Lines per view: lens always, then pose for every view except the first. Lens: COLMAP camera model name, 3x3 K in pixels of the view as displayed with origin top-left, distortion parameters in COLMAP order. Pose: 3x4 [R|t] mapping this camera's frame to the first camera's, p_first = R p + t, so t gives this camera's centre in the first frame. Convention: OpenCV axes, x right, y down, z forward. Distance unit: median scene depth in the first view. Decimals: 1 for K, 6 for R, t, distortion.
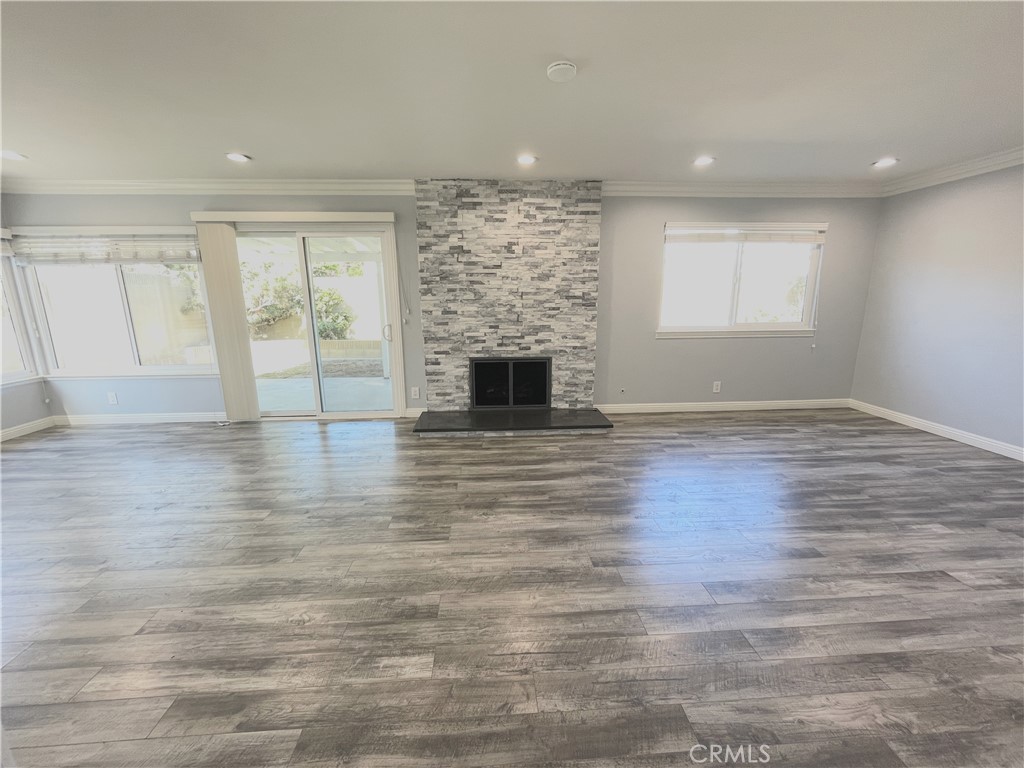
lens RADIAL K [[413.2, 0, 508.6], [0, 413.2, 381.3], [0, 0, 1]] dist [-0.002630, 0.000243]
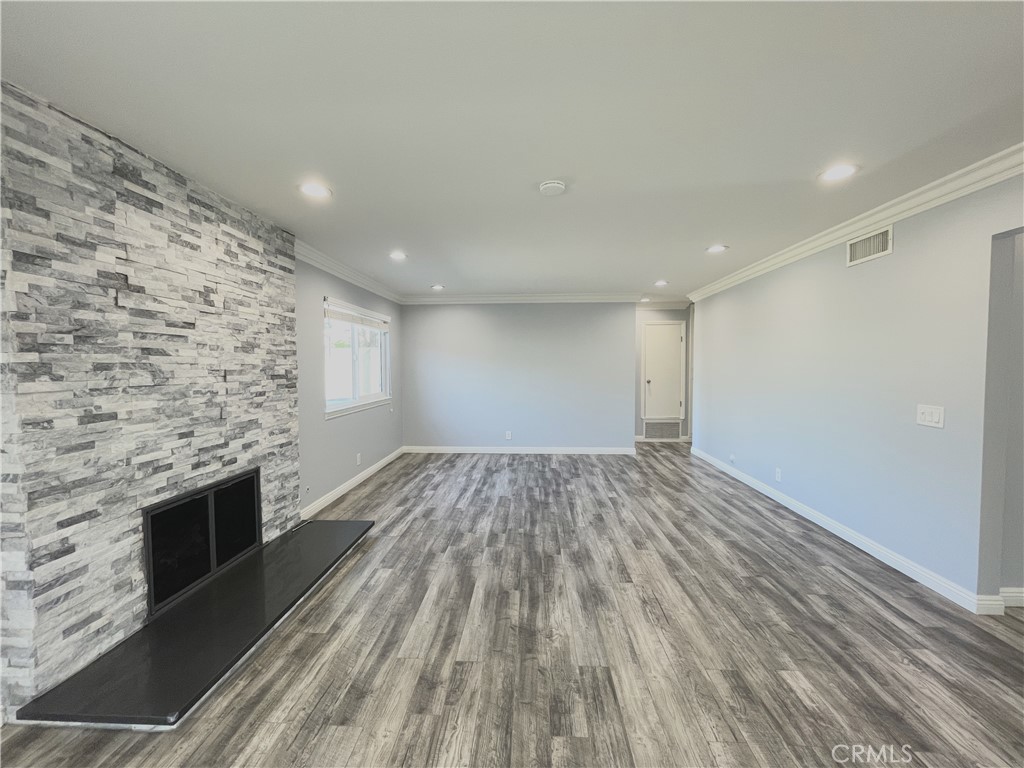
lens RADIAL K [[413.2, 0, 512.5], [0, 413.2, 379.7], [0, 0, 1]] dist [-0.002630, 0.000243]
pose [[0.109223, -0.030380, 0.993553, -0.535509], [0.207293, 0.978253, 0.007124, -0.122941], [-0.972162, 0.205179, 0.113146, 0.541677]]
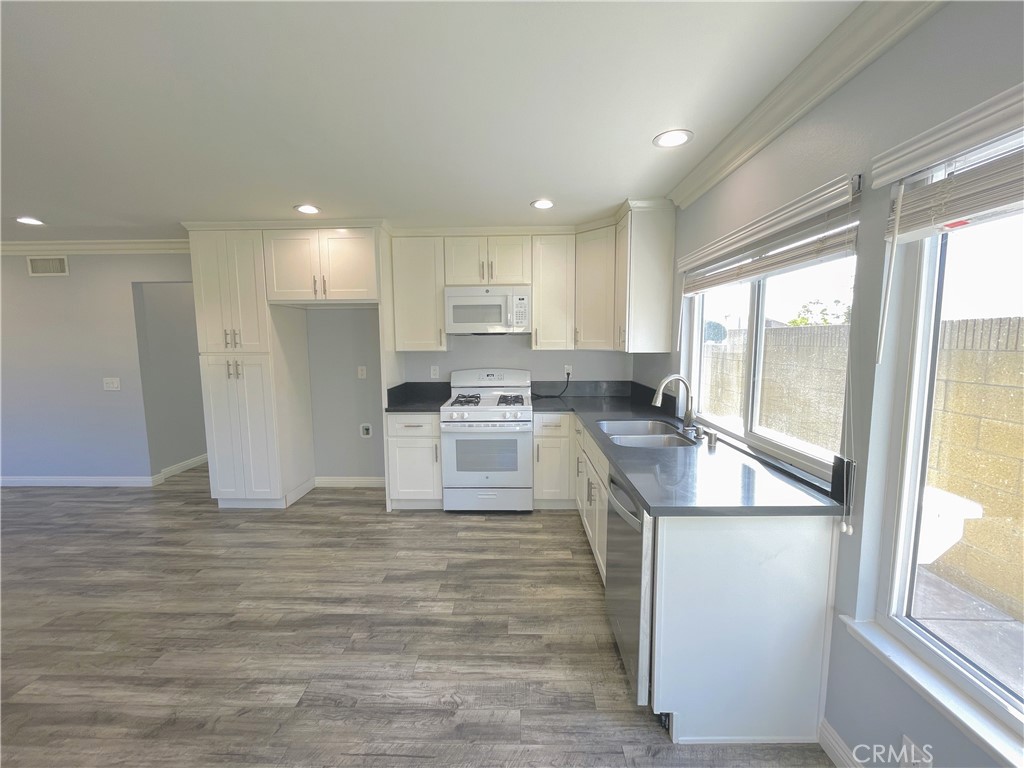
lens RADIAL K [[413.2, 0, 512.8], [0, 413.2, 381.3], [0, 0, 1]] dist [-0.002630, 0.000243]
pose [[-0.996798, 0.009064, 0.079440, -0.910687], [0.032960, 0.951787, 0.304984, -0.217954], [-0.072845, 0.306626, -0.949038, 0.896090]]
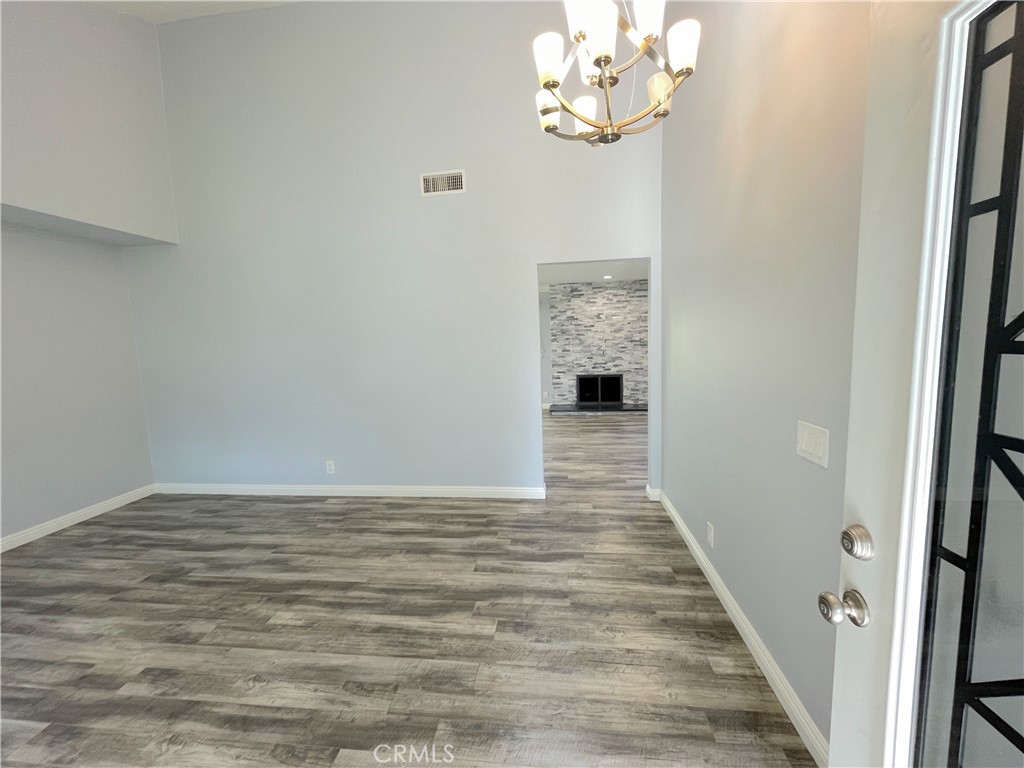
lens RADIAL K [[413.2, 0, 510.8], [0, 413.2, 382.0], [0, 0, 1]] dist [-0.002630, 0.000243]
pose [[0.984370, -0.007667, -0.175944, -0.063106], [-0.009157, 0.995472, -0.094613, 0.158810], [0.175873, 0.094745, 0.979843, -0.894416]]
